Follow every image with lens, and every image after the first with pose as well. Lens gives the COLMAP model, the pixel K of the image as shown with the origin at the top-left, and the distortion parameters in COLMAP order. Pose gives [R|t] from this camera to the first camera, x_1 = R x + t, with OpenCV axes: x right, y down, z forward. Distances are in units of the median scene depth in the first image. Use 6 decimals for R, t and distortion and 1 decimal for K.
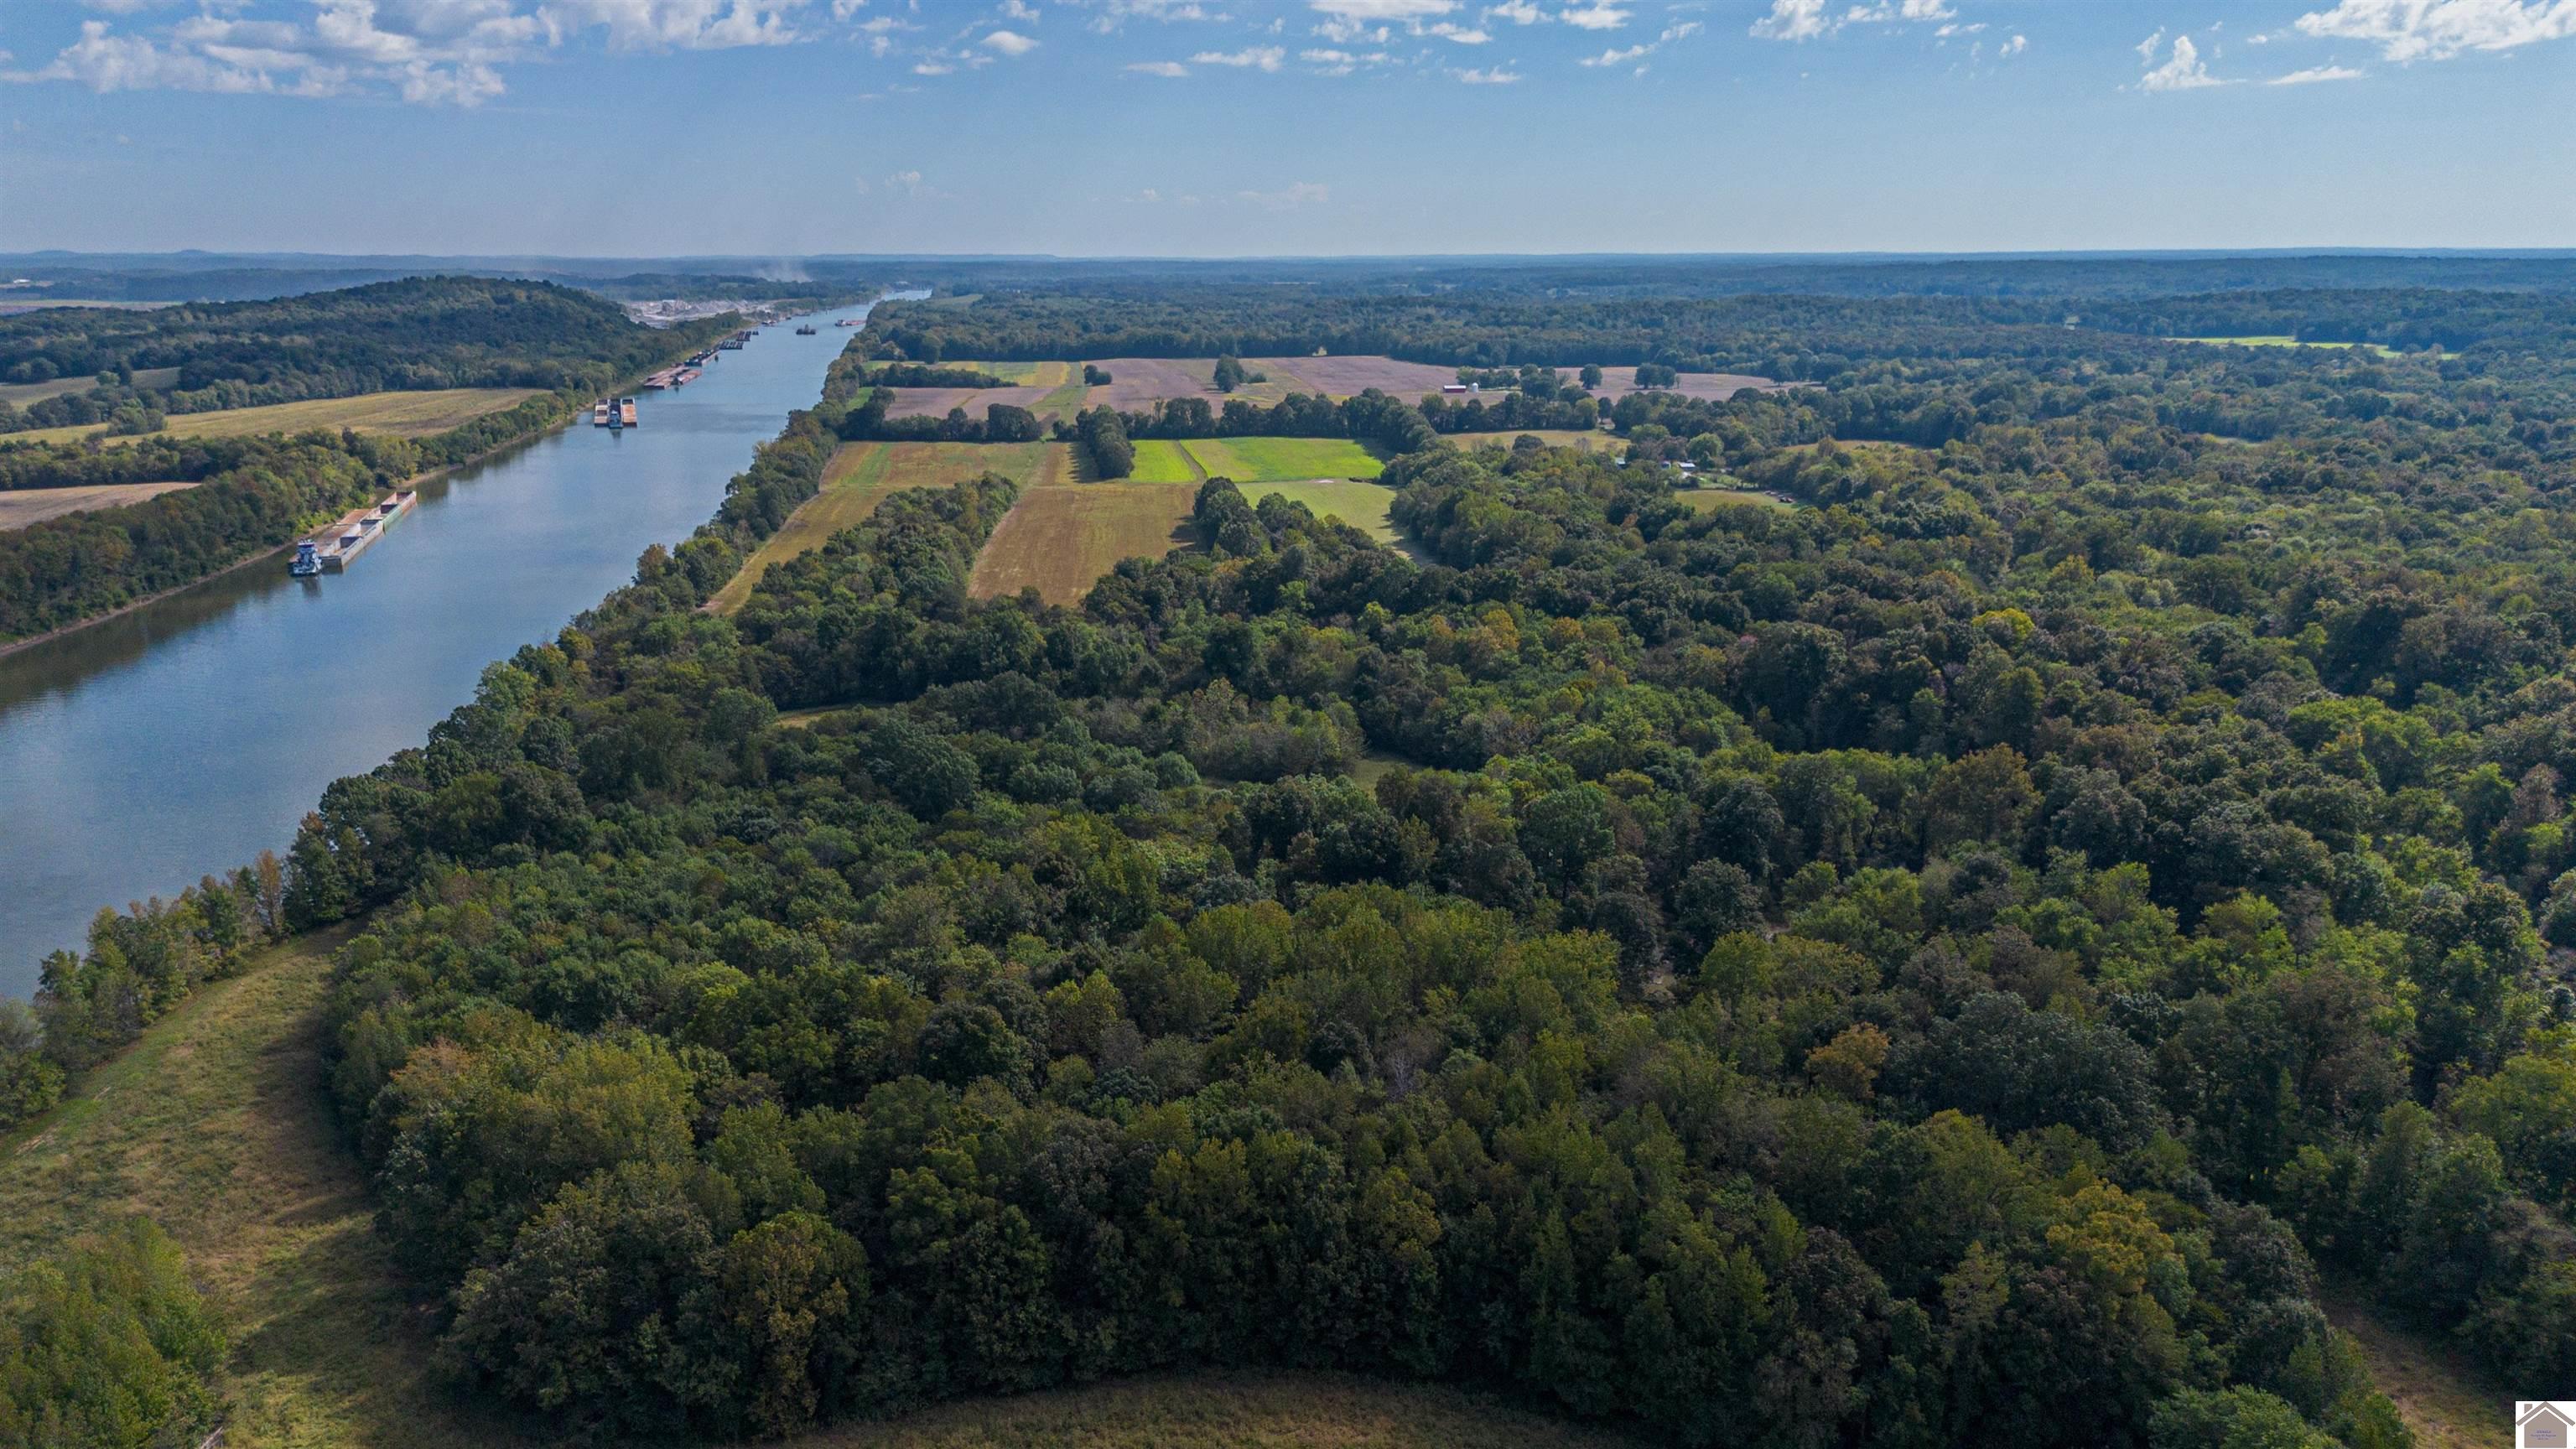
lens RADIAL K [[1853.6, 0, 1255.8], [0, 1853.6, 763.1], [0, 0, 1]] dist [0.073630, -0.071115]
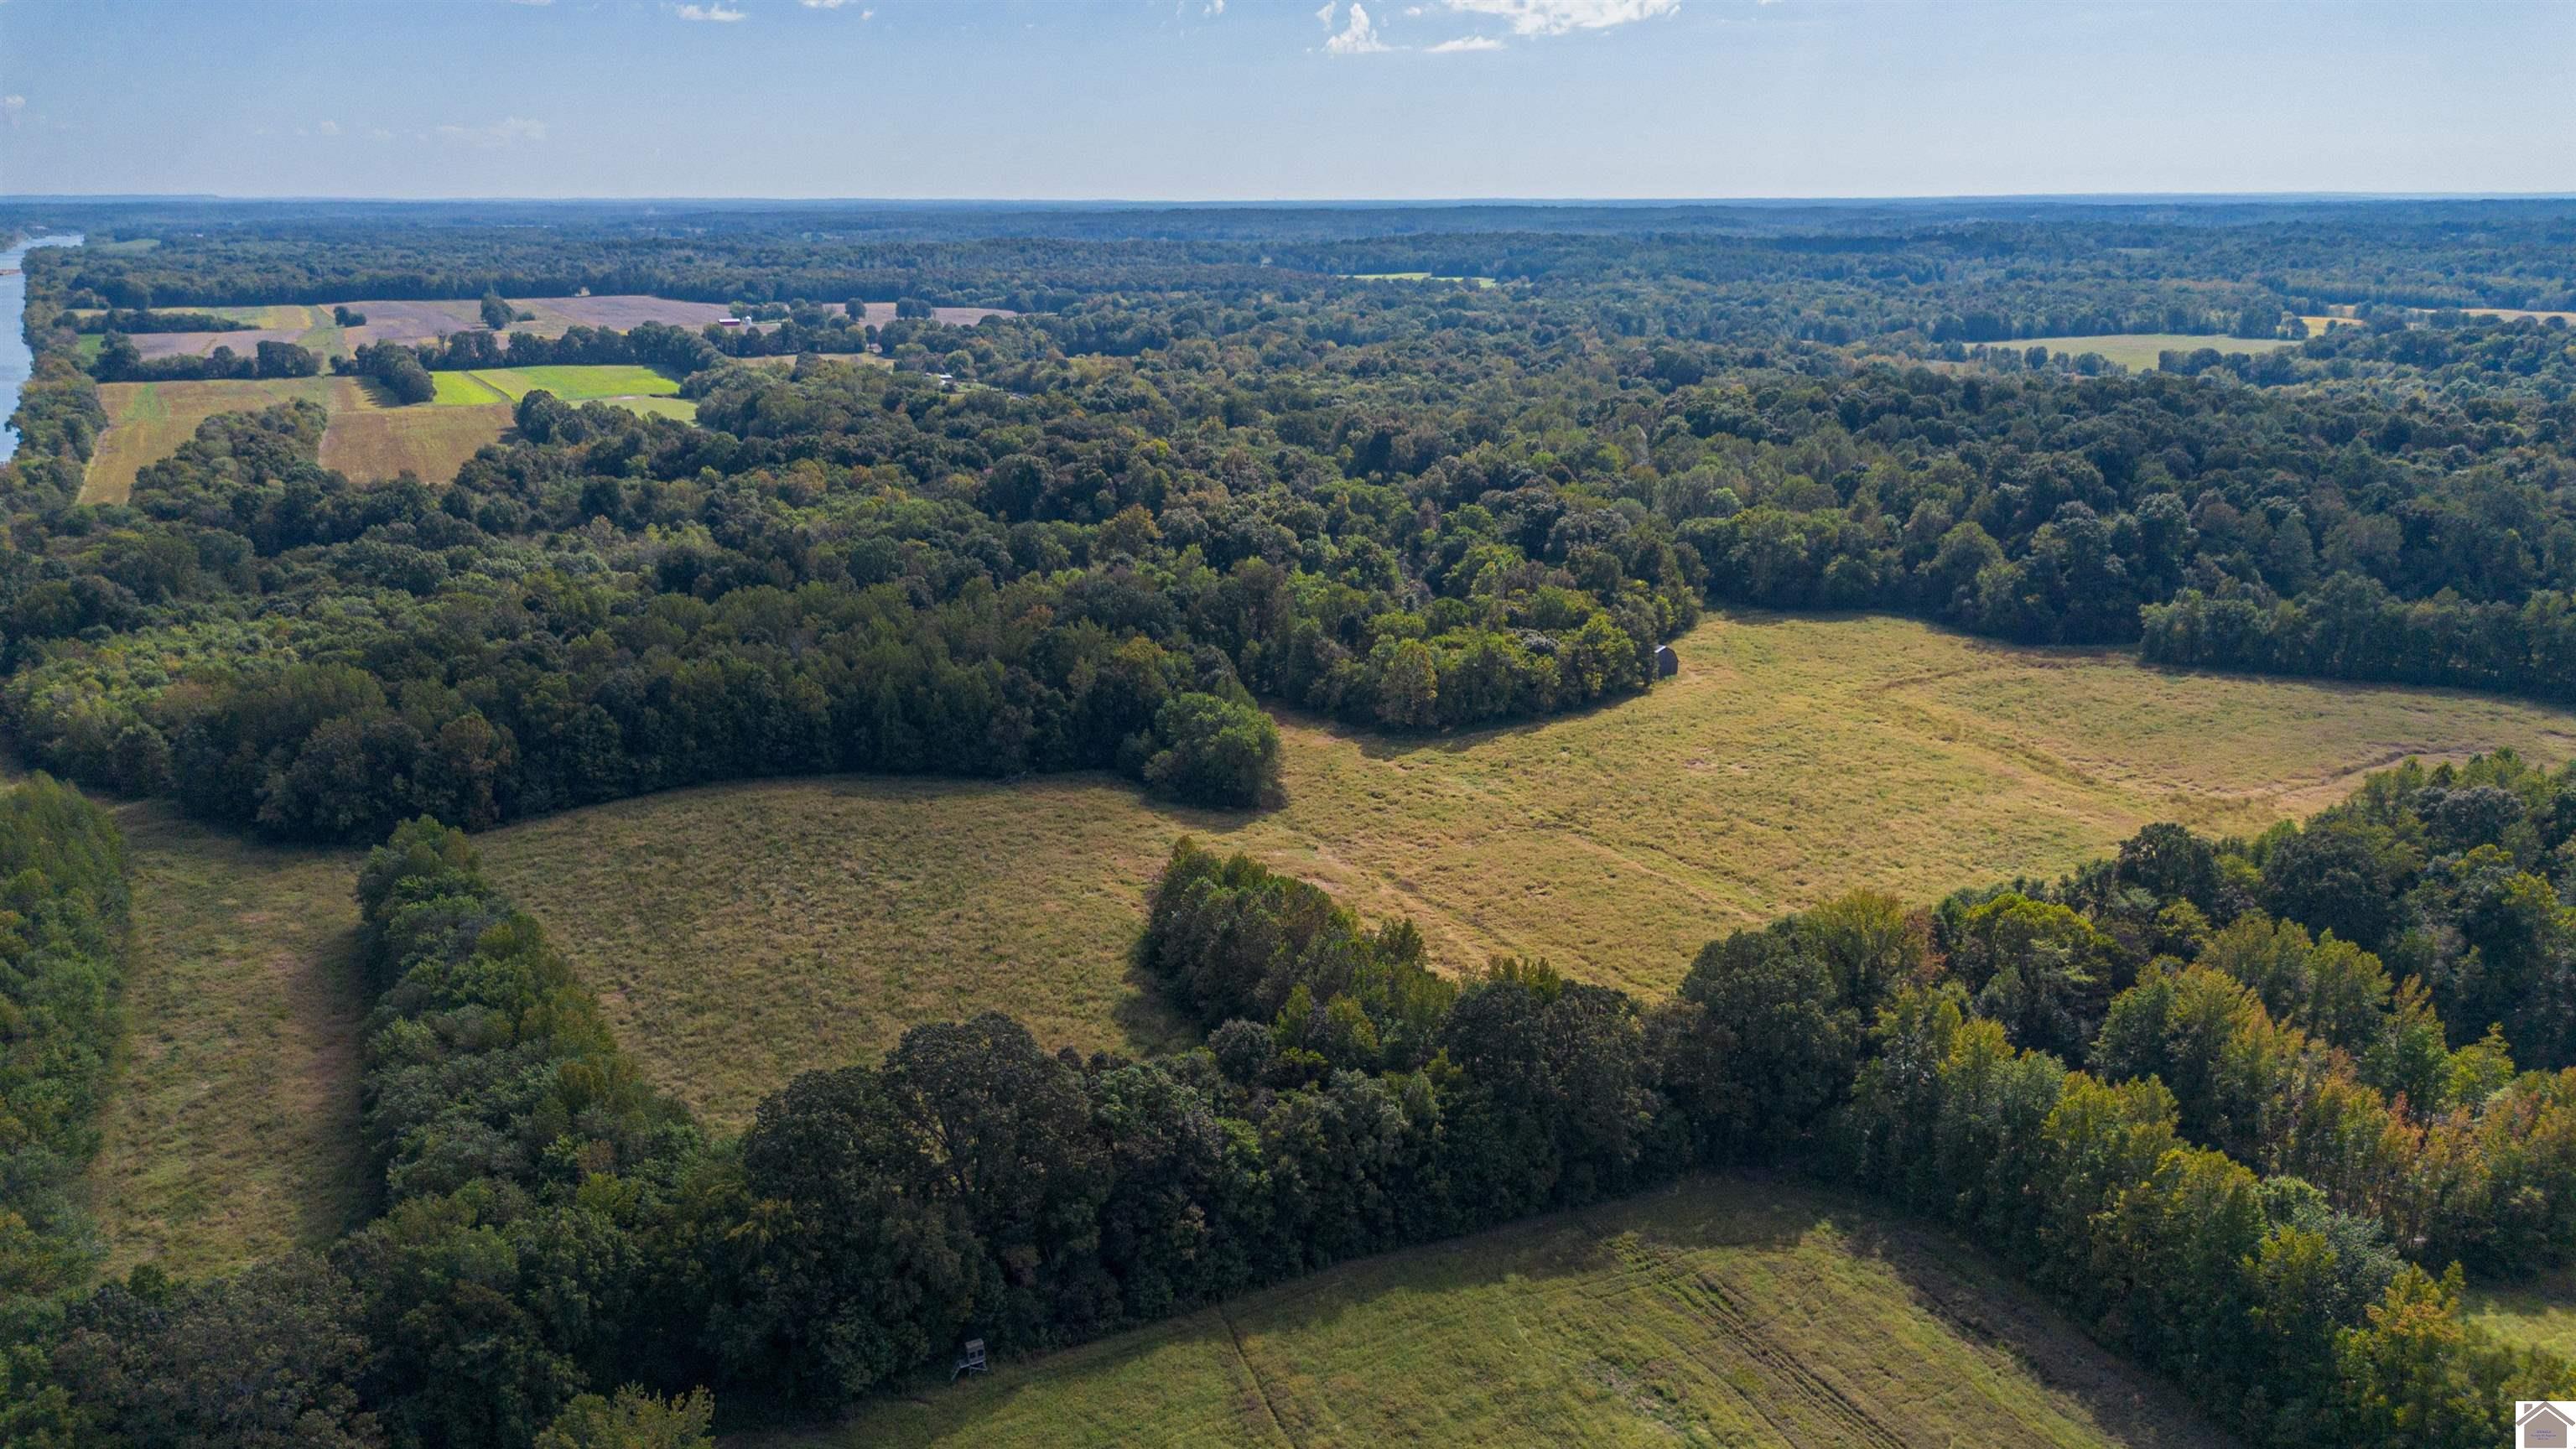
lens RADIAL K [[1853.6, 0, 1286.0], [0, 1853.6, 752.4], [0, 0, 1]] dist [0.073630, -0.071115]
pose [[0.922499, -0.110047, 0.369980, -0.034470], [0.102092, 0.993926, 0.041079, 0.050301], [-0.372253, -0.000123, 0.928131, -0.182437]]
